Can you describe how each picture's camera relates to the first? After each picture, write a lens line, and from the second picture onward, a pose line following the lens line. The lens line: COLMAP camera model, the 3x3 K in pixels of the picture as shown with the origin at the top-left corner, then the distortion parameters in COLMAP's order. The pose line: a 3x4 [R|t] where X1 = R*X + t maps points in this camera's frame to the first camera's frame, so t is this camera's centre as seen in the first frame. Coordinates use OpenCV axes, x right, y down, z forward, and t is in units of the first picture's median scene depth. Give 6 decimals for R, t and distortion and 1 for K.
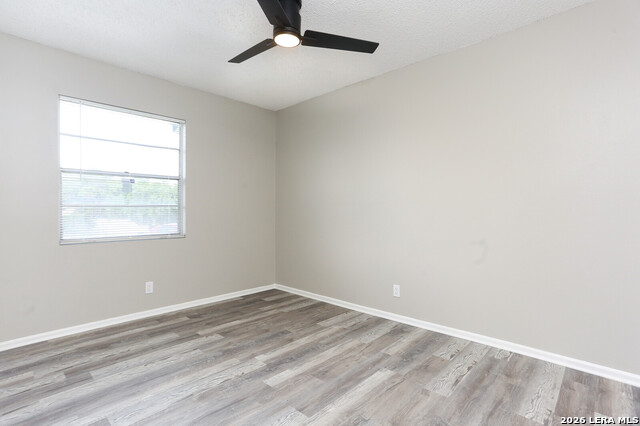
lens RADIAL K [[315.0, 0, 317.6], [0, 315.0, 213.2], [0, 0, 1]] dist [-0.068915, 0.030107]
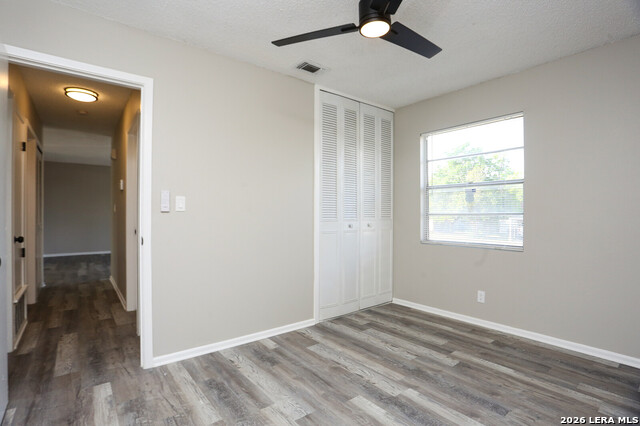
lens RADIAL K [[315.0, 0, 317.6], [0, 315.0, 213.2], [0, 0, 1]] dist [-0.068915, 0.030107]
pose [[-0.156685, 0.000762, -0.987648, 0.594863], [-0.003529, 0.999993, 0.001331, -0.029850], [0.987642, 0.003694, -0.156682, 0.736636]]
